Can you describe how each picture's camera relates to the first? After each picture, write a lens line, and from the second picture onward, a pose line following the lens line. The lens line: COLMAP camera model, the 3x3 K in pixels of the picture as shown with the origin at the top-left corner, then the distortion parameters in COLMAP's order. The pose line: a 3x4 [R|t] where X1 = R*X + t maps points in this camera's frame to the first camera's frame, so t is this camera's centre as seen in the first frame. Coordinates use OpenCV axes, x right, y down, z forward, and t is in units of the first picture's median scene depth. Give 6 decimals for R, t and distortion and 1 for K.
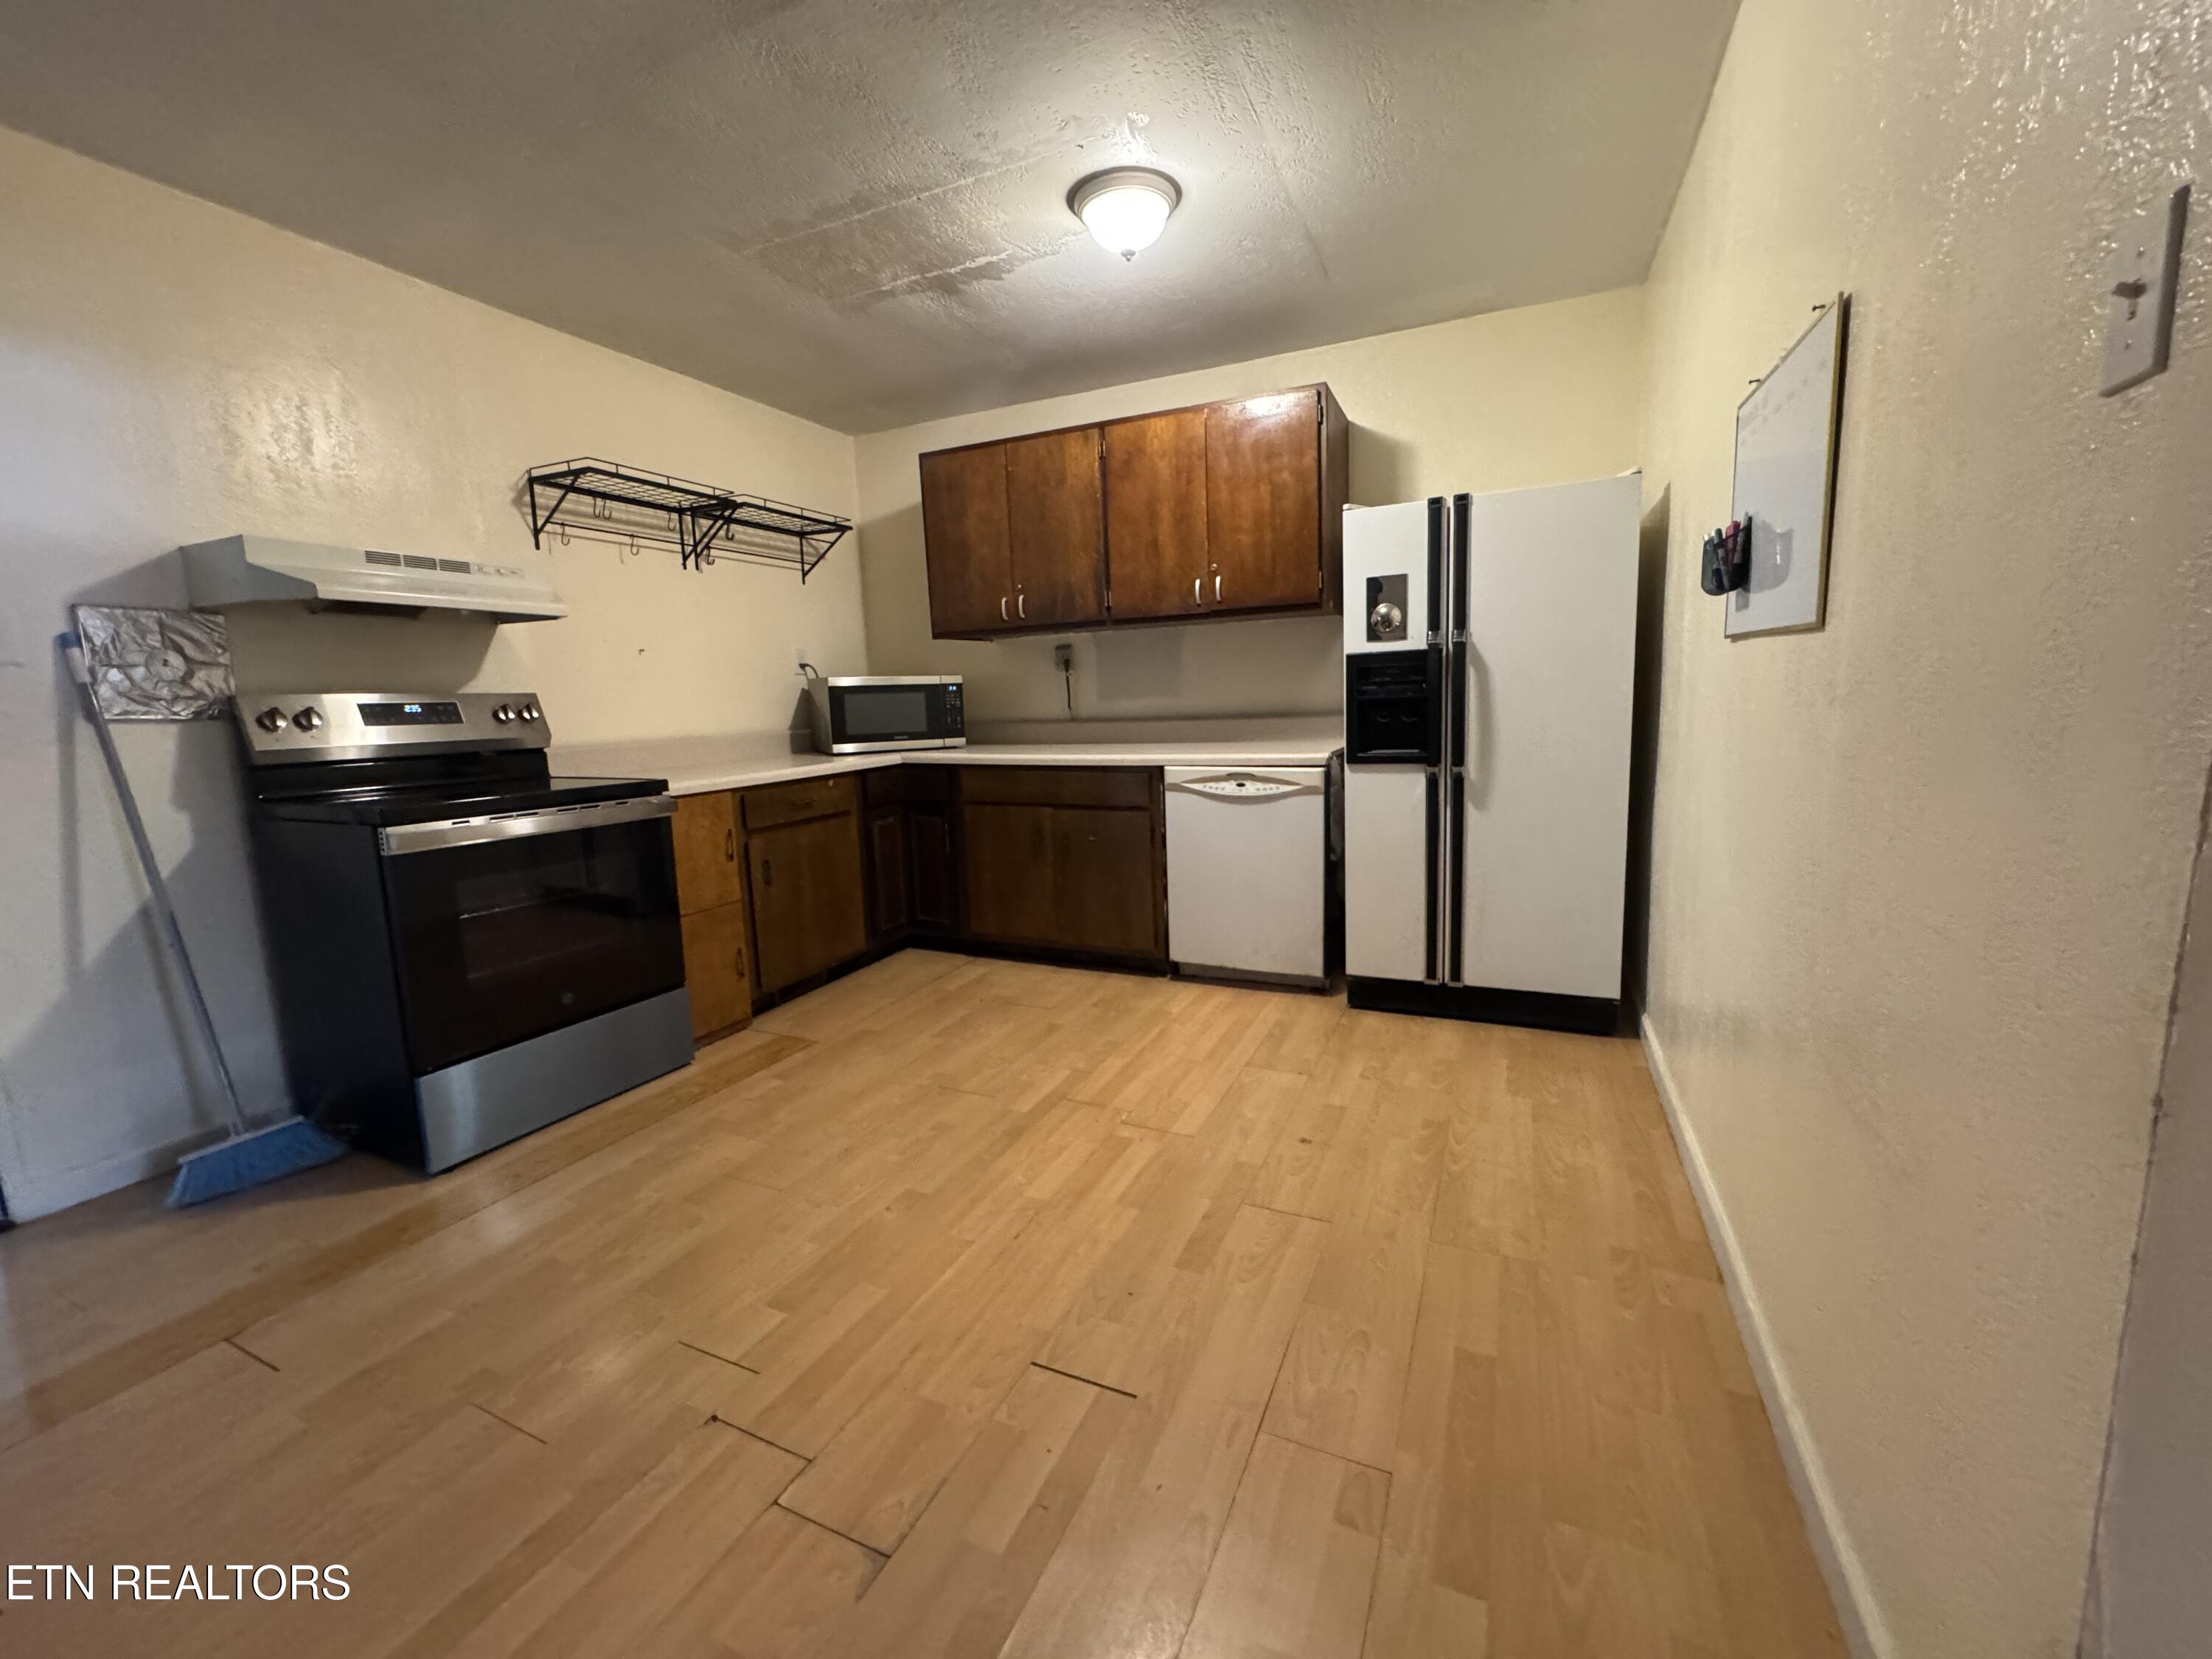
lens RADIAL K [[883.0, 0, 1104.8], [0, 883.0, 825.0], [0, 0, 1]] dist [-0.008472, 0.000282]
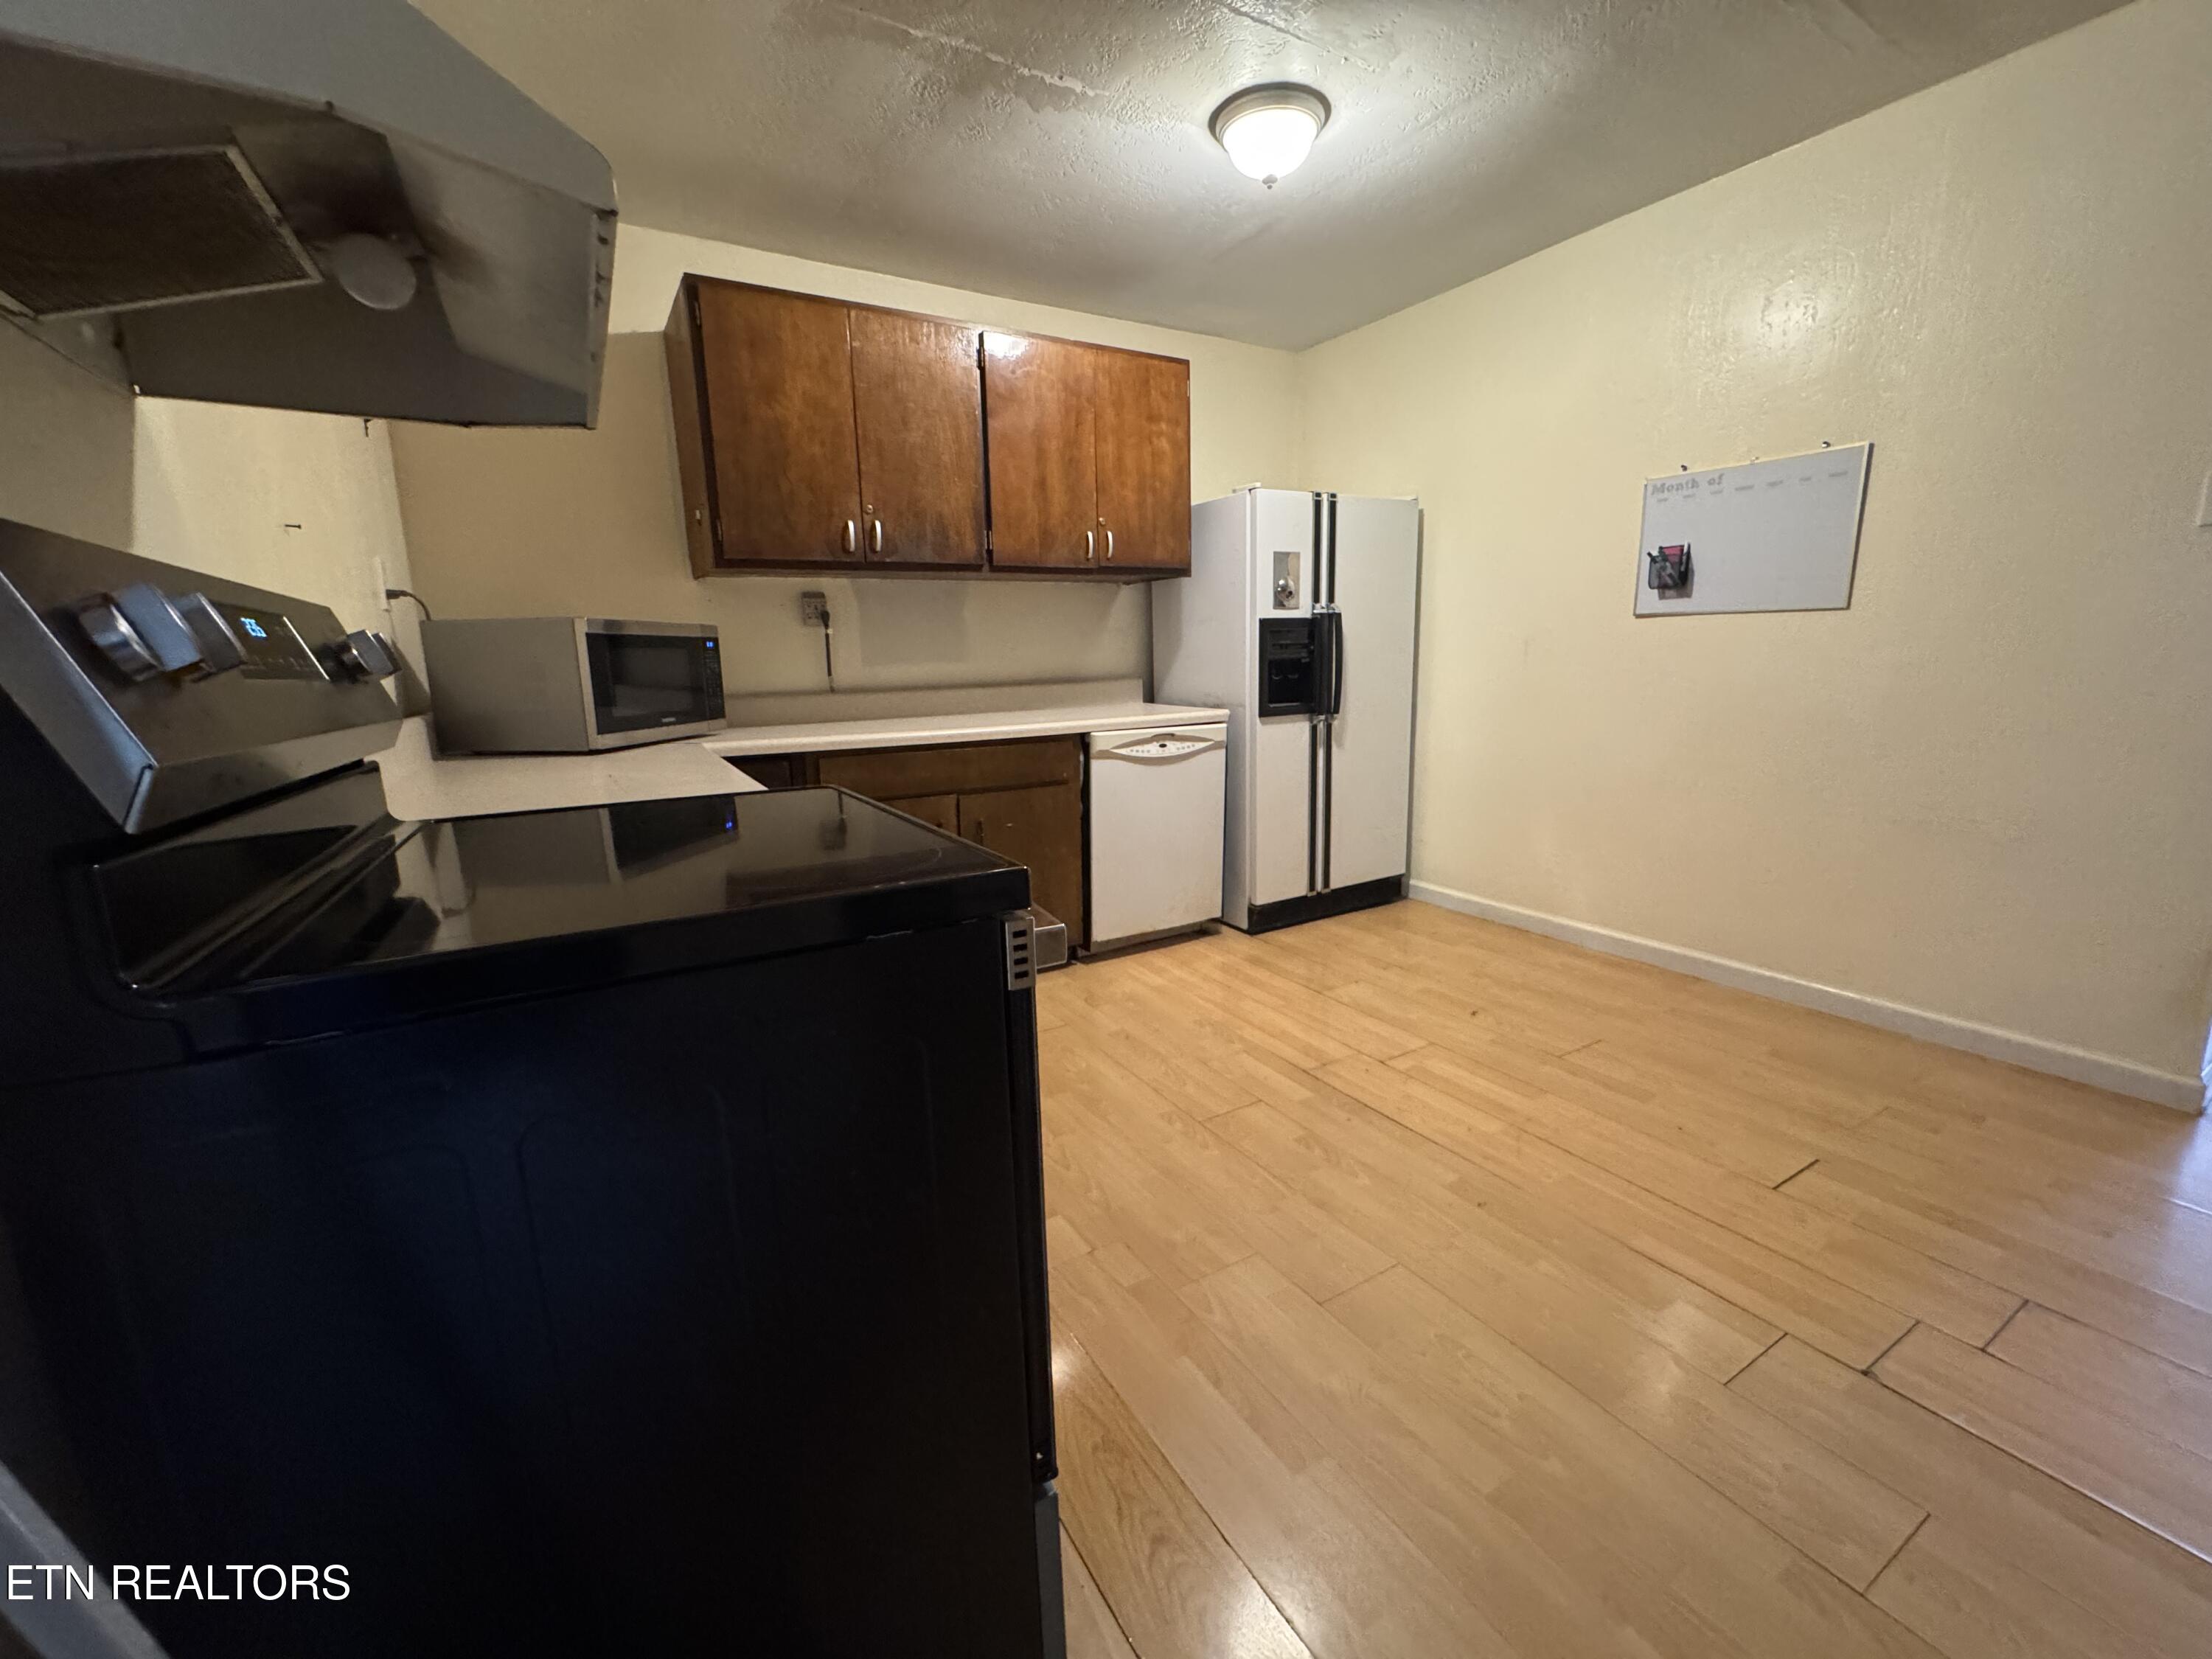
lens RADIAL K [[883.0, 0, 1104.0], [0, 883.0, 826.5], [0, 0, 1]] dist [-0.008472, 0.000282]
pose [[0.573973, -0.136340, 0.807445, -0.713289], [0.127887, 0.988868, 0.076066, -0.039927], [-0.808827, 0.059602, 0.585019, 0.477718]]
